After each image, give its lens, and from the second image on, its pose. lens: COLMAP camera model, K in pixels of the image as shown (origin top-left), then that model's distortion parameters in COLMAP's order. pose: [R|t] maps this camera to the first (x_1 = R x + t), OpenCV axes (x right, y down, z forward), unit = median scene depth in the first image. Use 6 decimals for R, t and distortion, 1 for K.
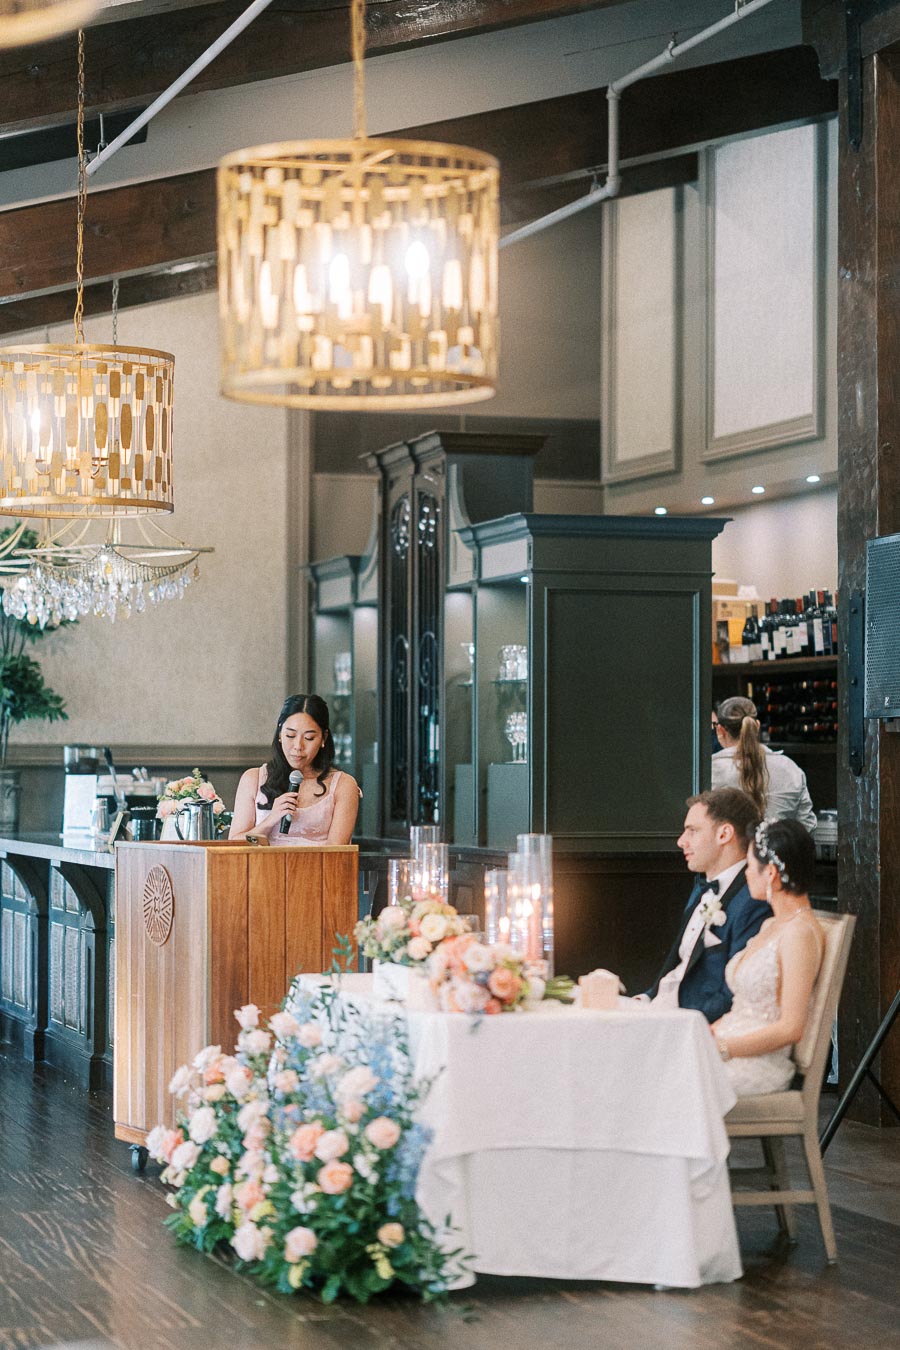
lens RADIAL K [[3258.0, 0, 450.0], [0, 3258.0, 675.0], [0, 0, 1]] dist [-0.006370, -0.027268]
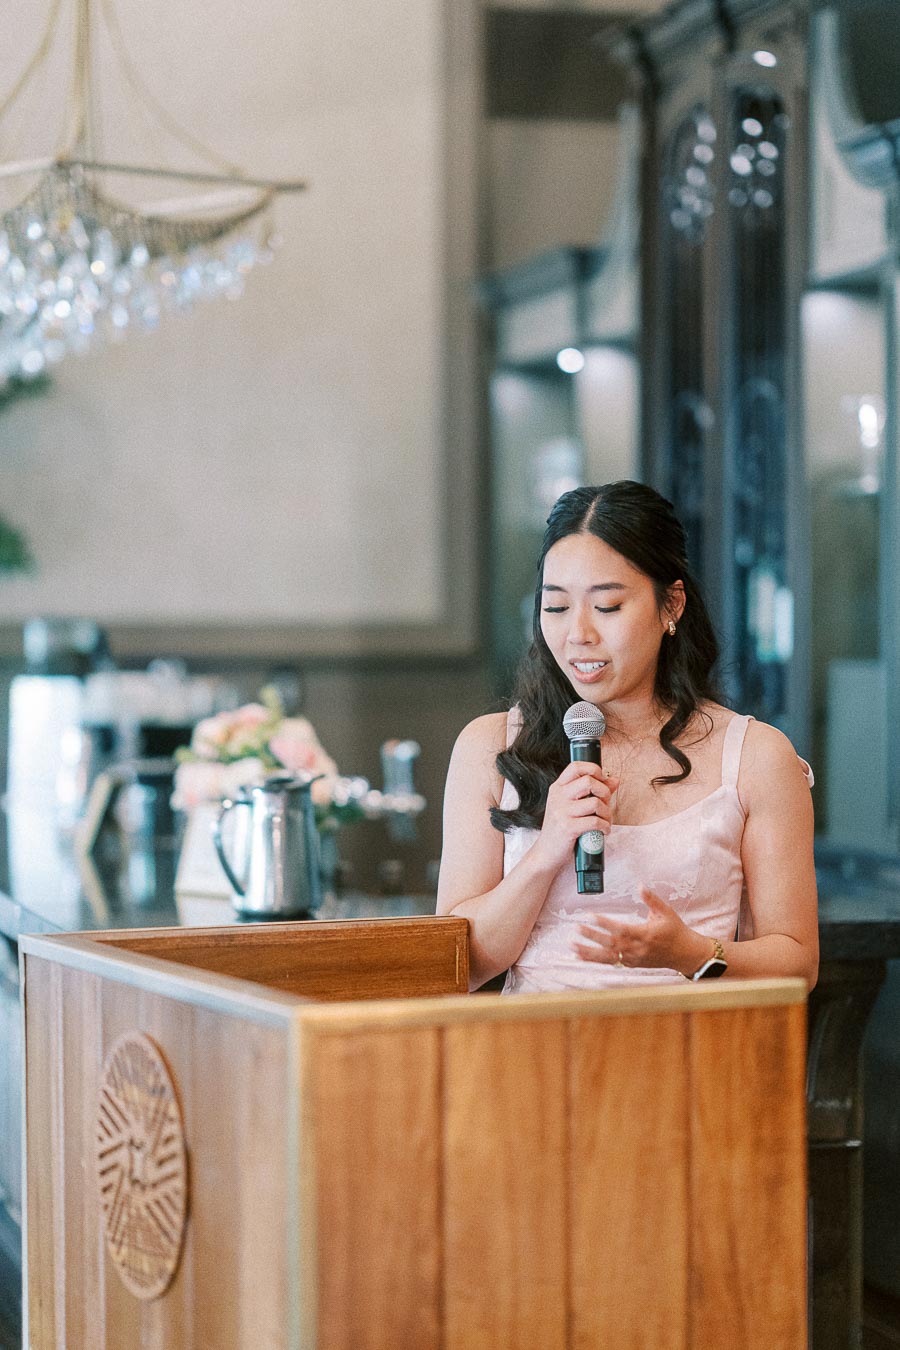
lens RADIAL K [[3403.9, 0, 450.0], [0, 3403.9, 675.0], [0, 0, 1]] dist [-0.008457, -0.034411]
pose [[0.999573, -0.004363, -0.028898, -0.052251], [0.005580, 0.999095, 0.042177, 0.011079], [0.028688, -0.042320, 0.998692, 0.699753]]
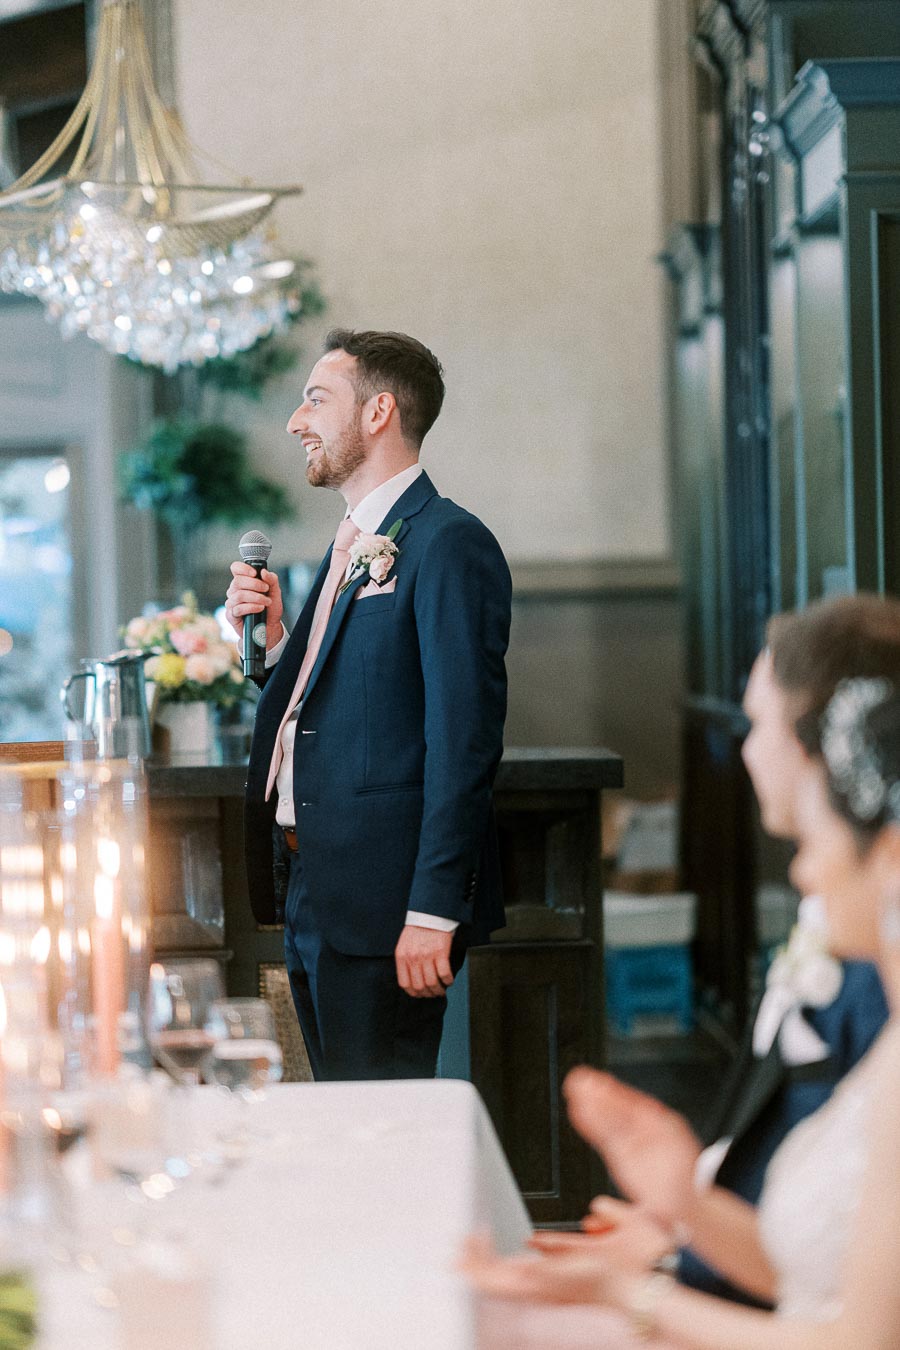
lens RADIAL K [[3374.3, 0, 450.0], [0, 3374.3, 675.0], [0, 0, 1]] dist [0.065268, -0.383787]
pose [[0.964438, -0.021272, -0.263452, 0.127538], [0.033993, 0.998461, 0.043822, 0.023860], [0.262114, -0.051219, 0.963677, 0.598726]]
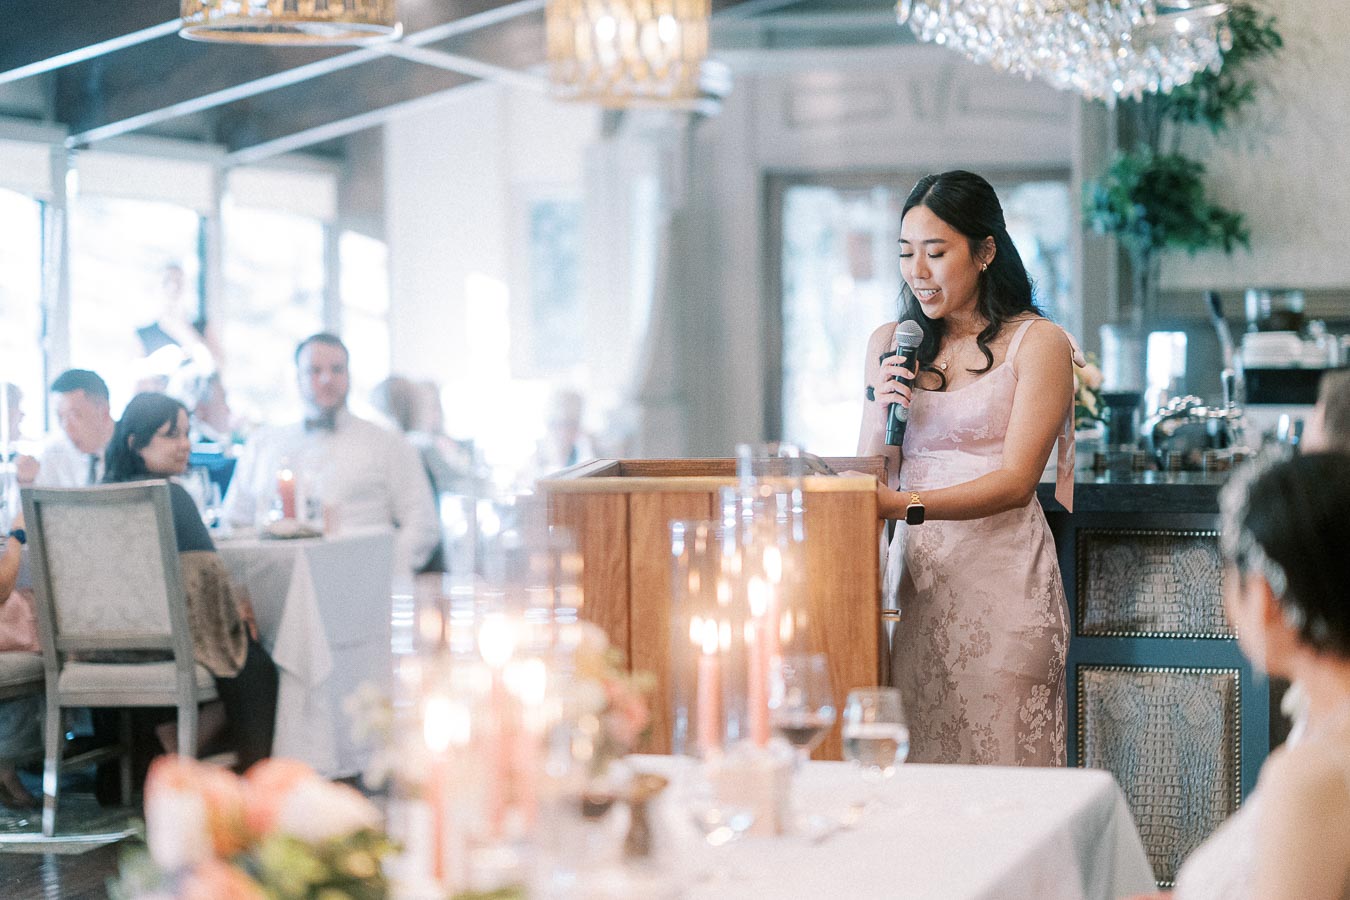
lens RADIAL K [[3374.3, 0, 675.0], [0, 3374.3, 450.0], [0, 0, 1]] dist [0.065268, -0.383787]
pose [[0.857593, 0.010373, -0.514224, 0.207157], [0.022663, 0.998063, 0.057930, 0.018470], [0.513829, -0.061334, 0.855697, 0.564887]]
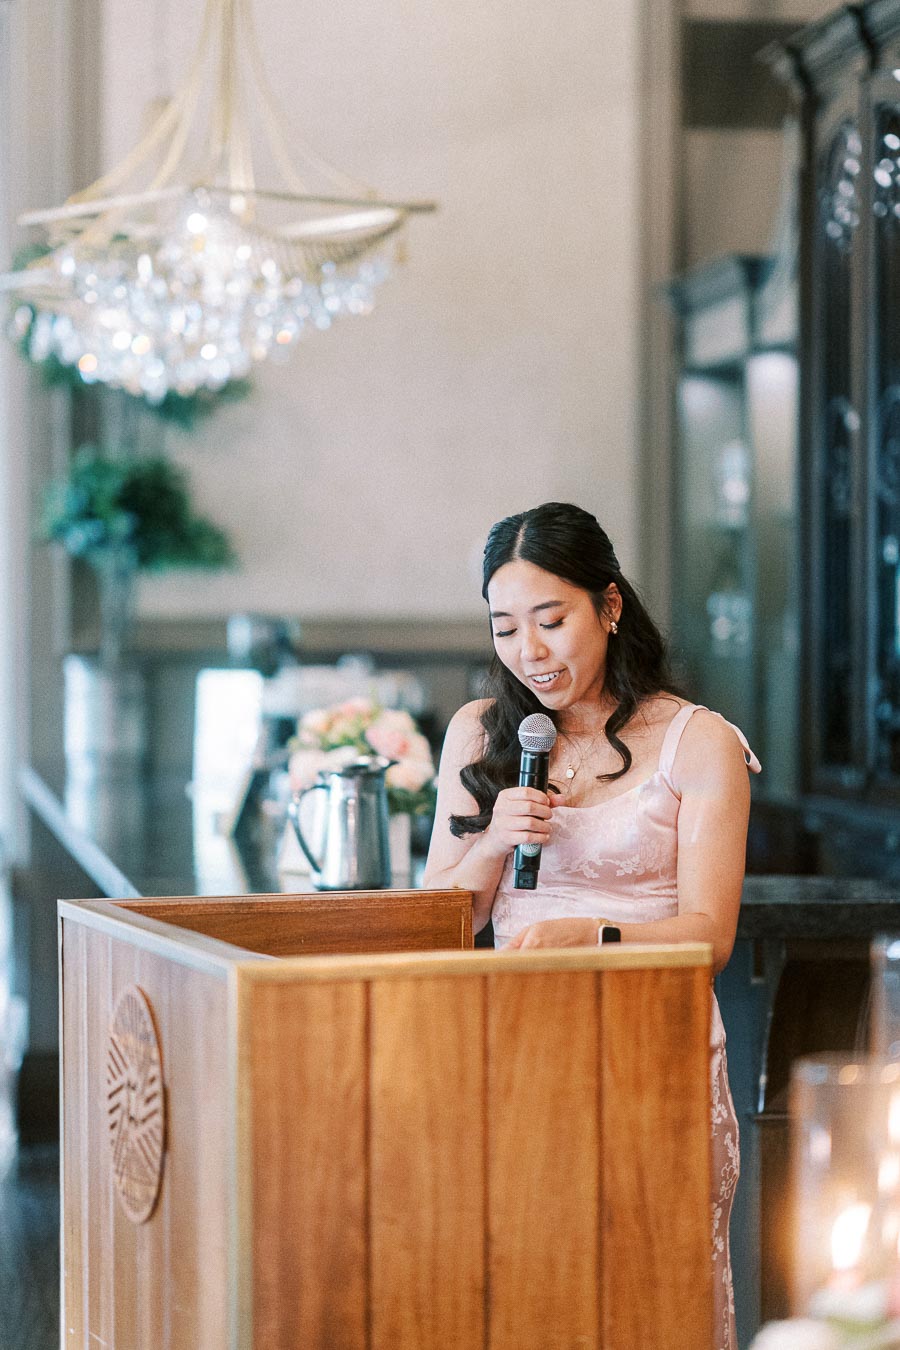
lens RADIAL K [[3454.7, 0, 450.0], [0, 3454.7, 675.0], [0, 0, 1]] dist [0.028631, -0.609946]
pose [[0.991806, -0.000856, -0.127754, -0.009657], [0.006402, 0.999054, 0.043008, 0.009618], [0.127596, -0.043473, 0.990873, 0.659430]]
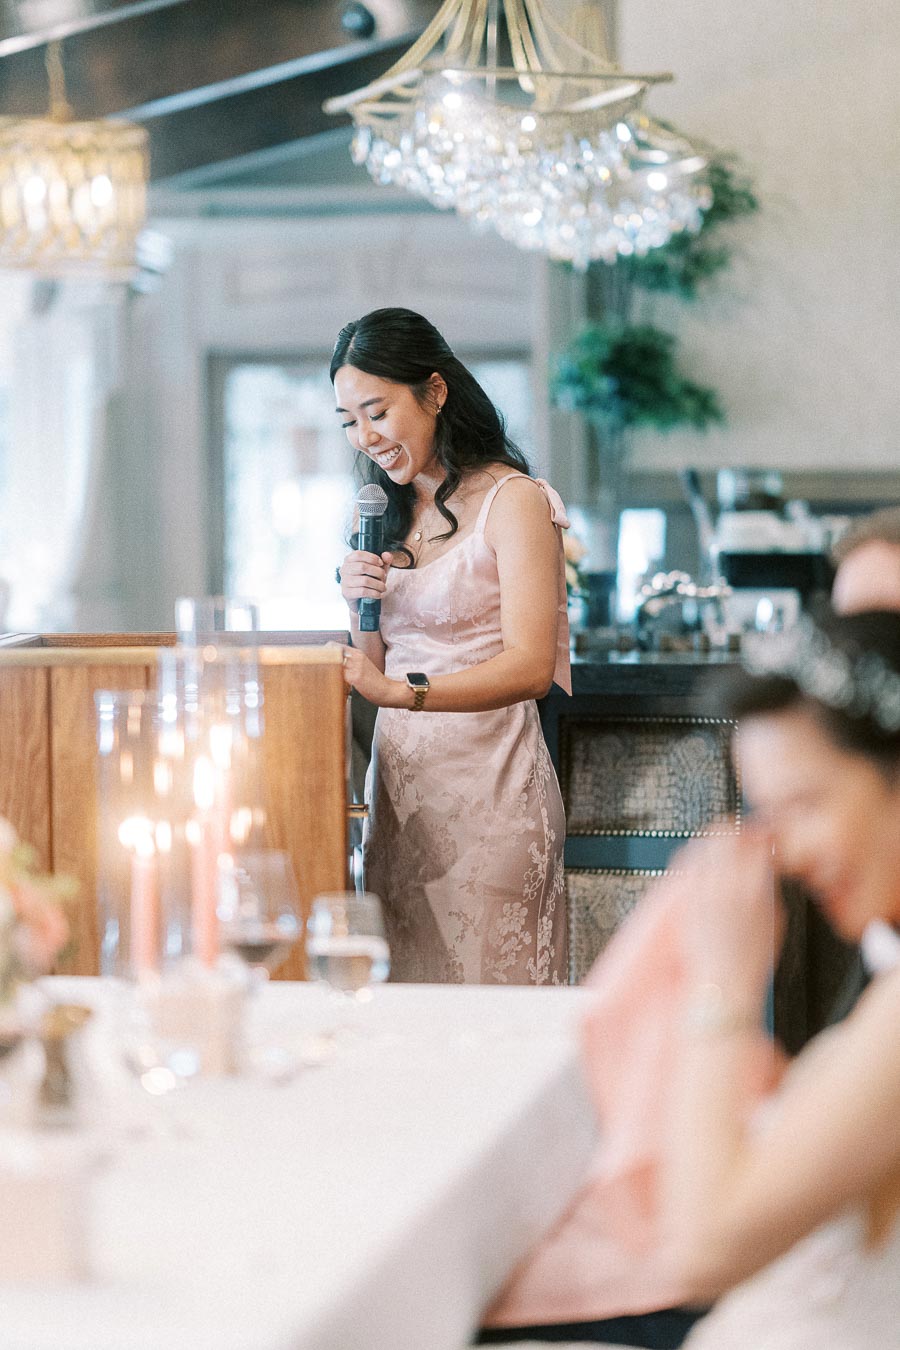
lens RADIAL K [[3374.3, 0, 450.0], [0, 3374.3, 675.0], [0, 0, 1]] dist [0.065268, -0.383787]
pose [[0.904244, 0.011262, -0.426868, 0.168482], [0.017700, 0.997804, 0.063821, 0.029062], [0.426649, -0.065265, 0.902059, 0.631482]]
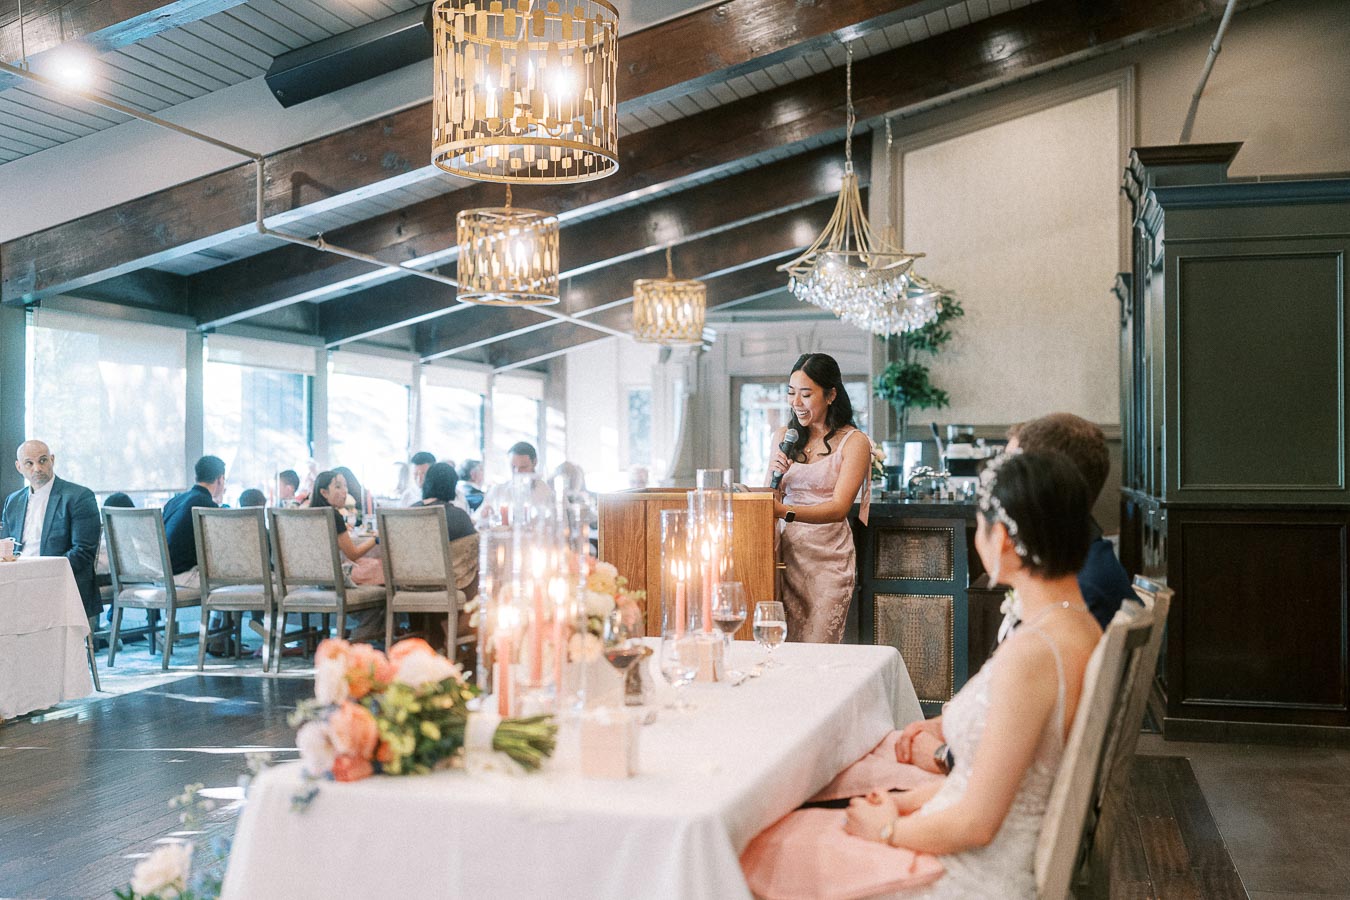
lens RADIAL K [[1393.6, 0, 725.0], [0, 1393.6, 437.5], [0, 0, 1]] dist [0.000912, 0.014766]
pose [[0.866351, -0.010284, -0.499330, 0.162254], [0.015462, 0.999861, 0.006235, 0.033988], [0.499196, -0.013122, 0.866390, 0.656923]]
